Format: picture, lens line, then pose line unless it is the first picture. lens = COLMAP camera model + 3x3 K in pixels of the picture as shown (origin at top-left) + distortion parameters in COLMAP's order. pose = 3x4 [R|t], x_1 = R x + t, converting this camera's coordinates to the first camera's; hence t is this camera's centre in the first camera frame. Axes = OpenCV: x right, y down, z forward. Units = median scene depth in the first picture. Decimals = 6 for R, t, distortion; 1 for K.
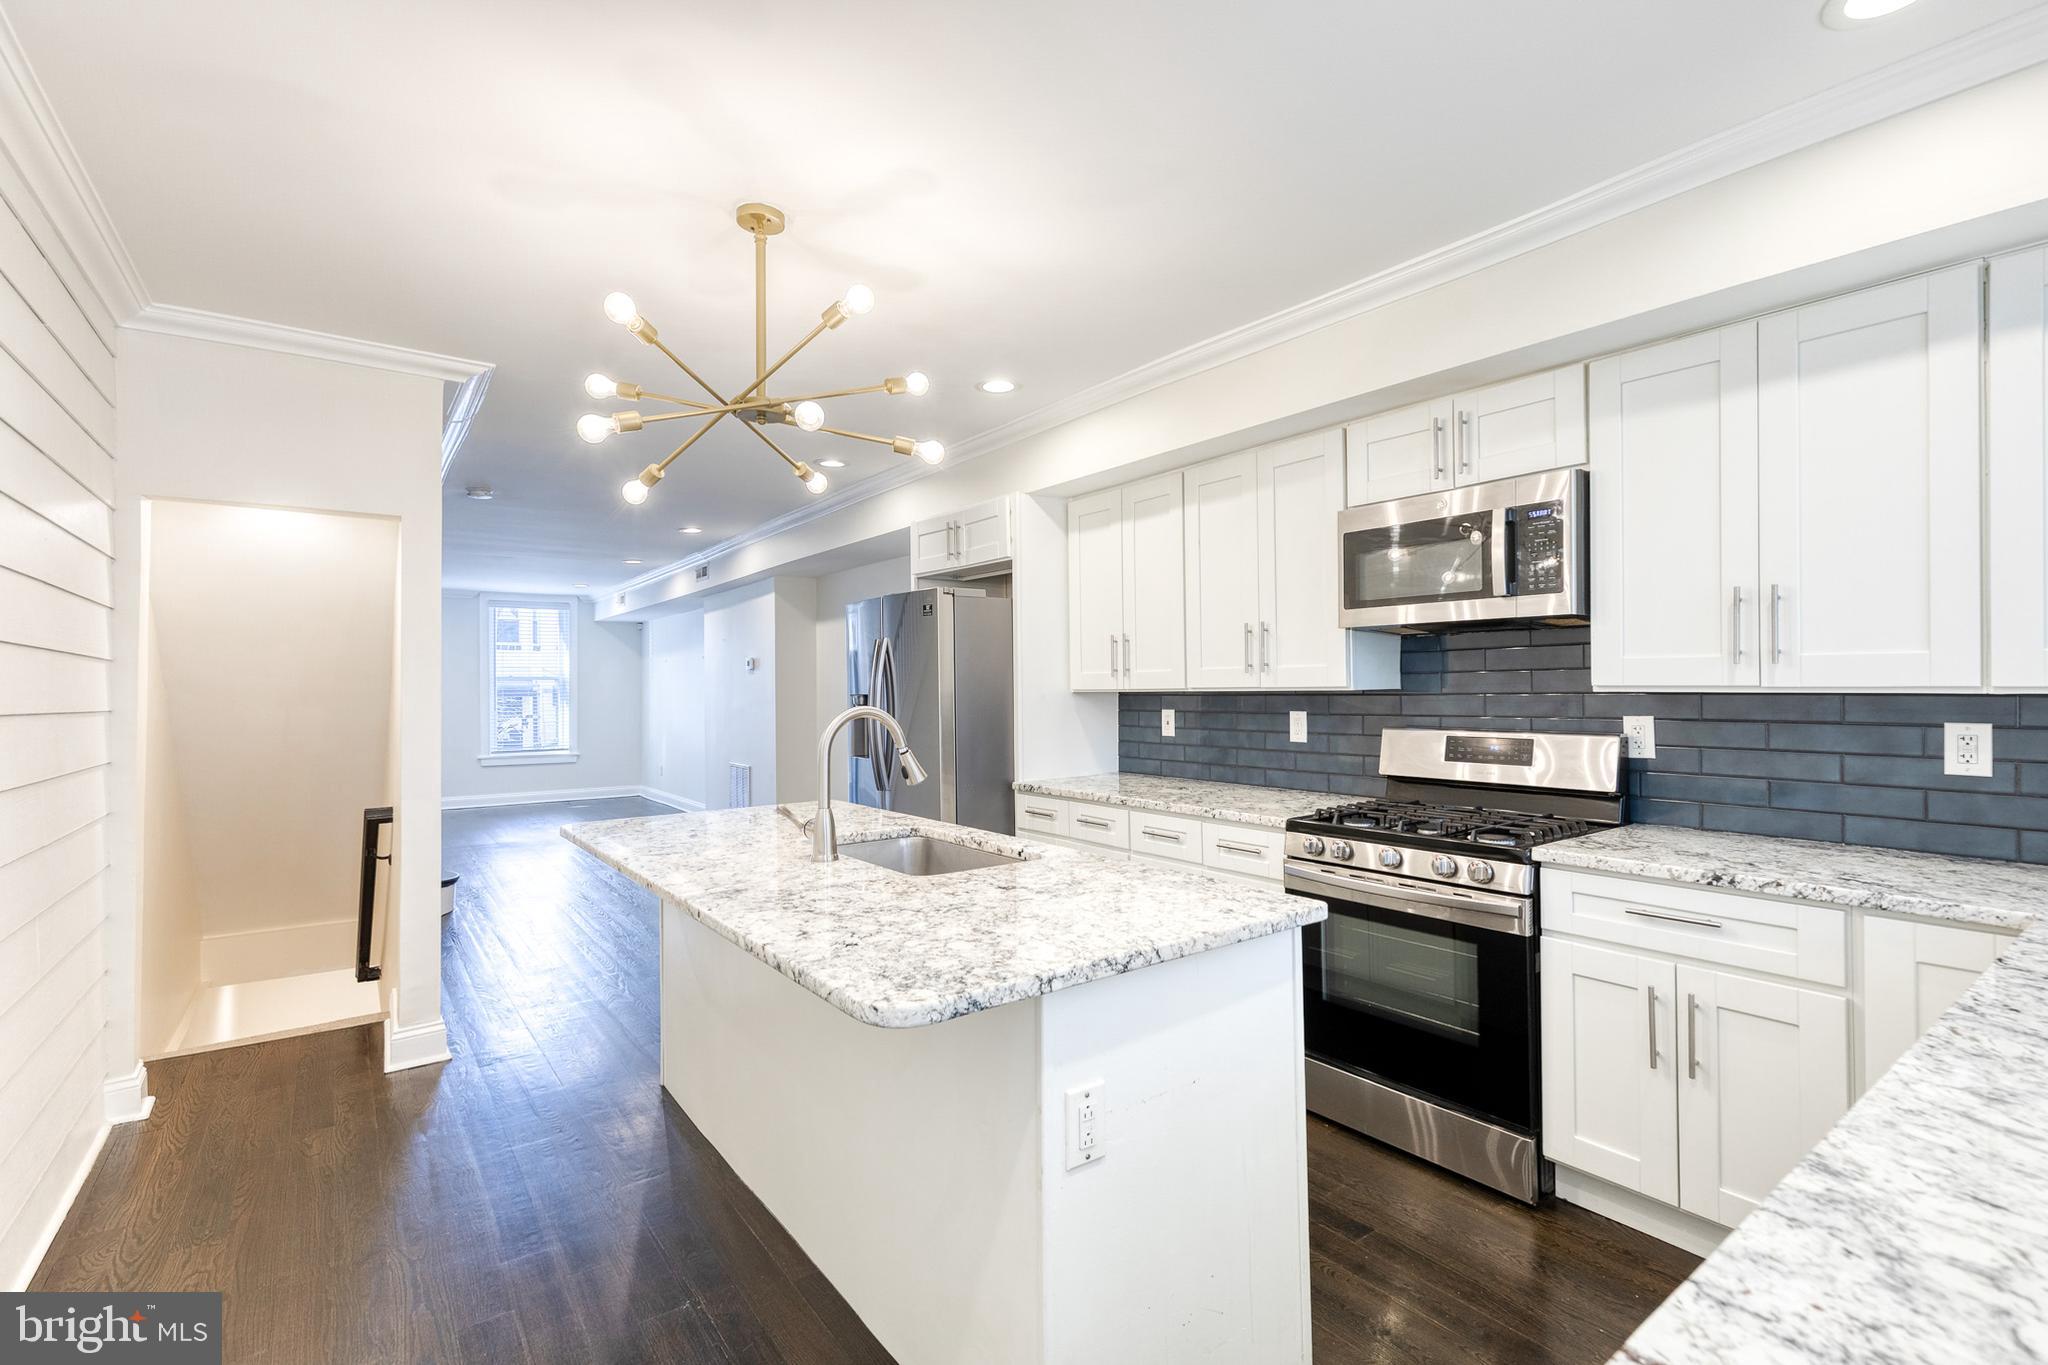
lens RADIAL K [[925.1, 0, 1030.3], [0, 925.1, 690.1], [0, 0, 1]] dist [0.016862, -0.001357]
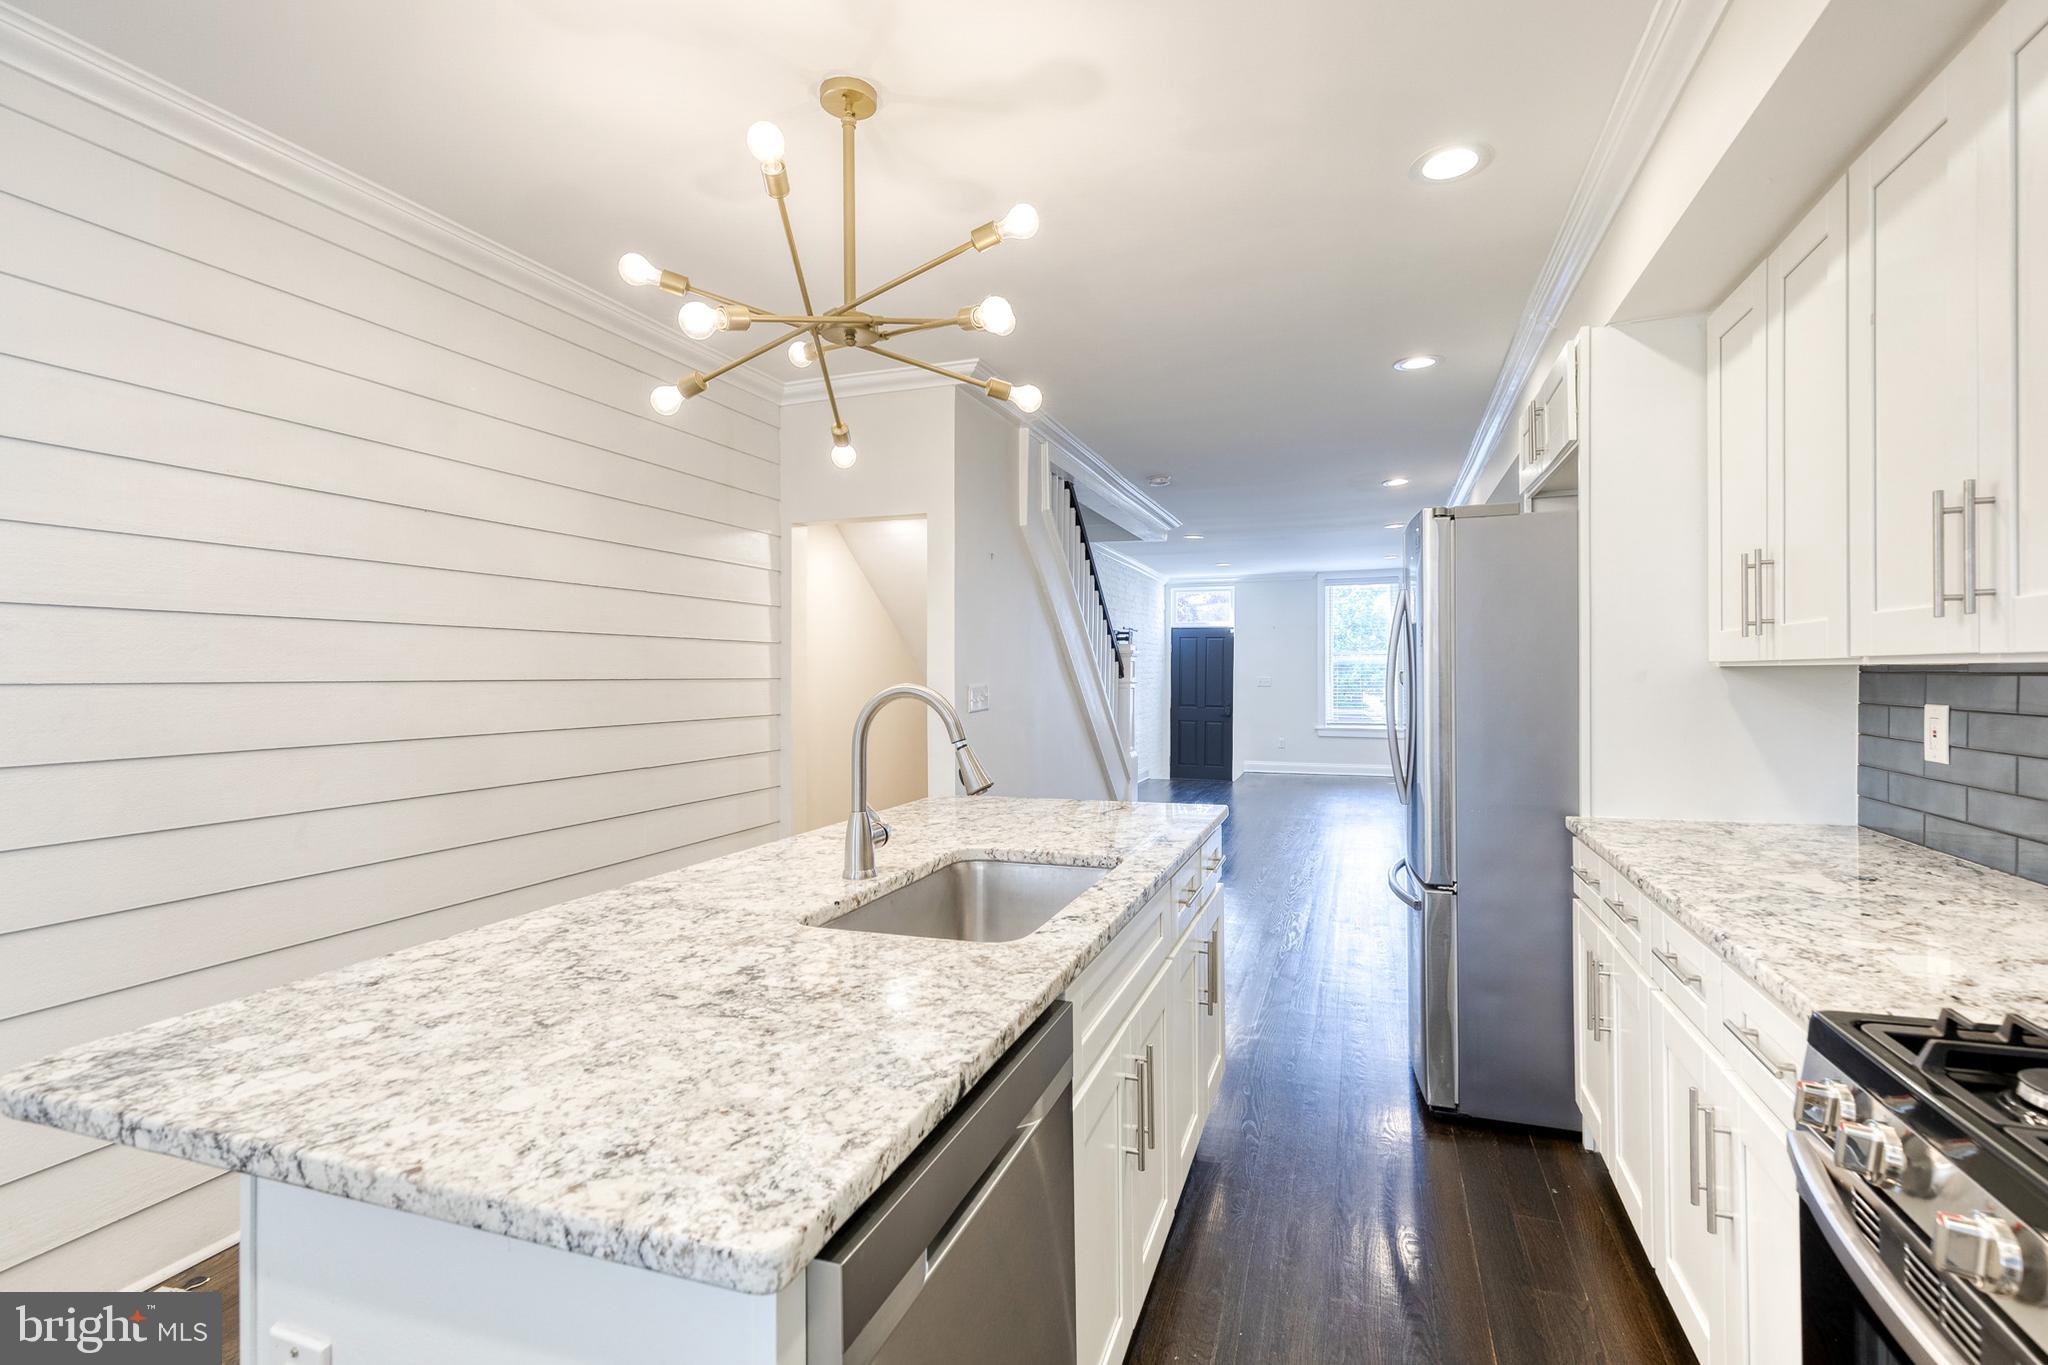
lens RADIAL K [[925.1, 0, 1032.0], [0, 925.1, 685.1], [0, 0, 1]] dist [0.016862, -0.001357]
pose [[0.559062, 0.016942, -0.828953, 0.282829], [0.000685, 0.999781, 0.020895, 0.001345], [0.829126, -0.012250, 0.558928, 0.372435]]
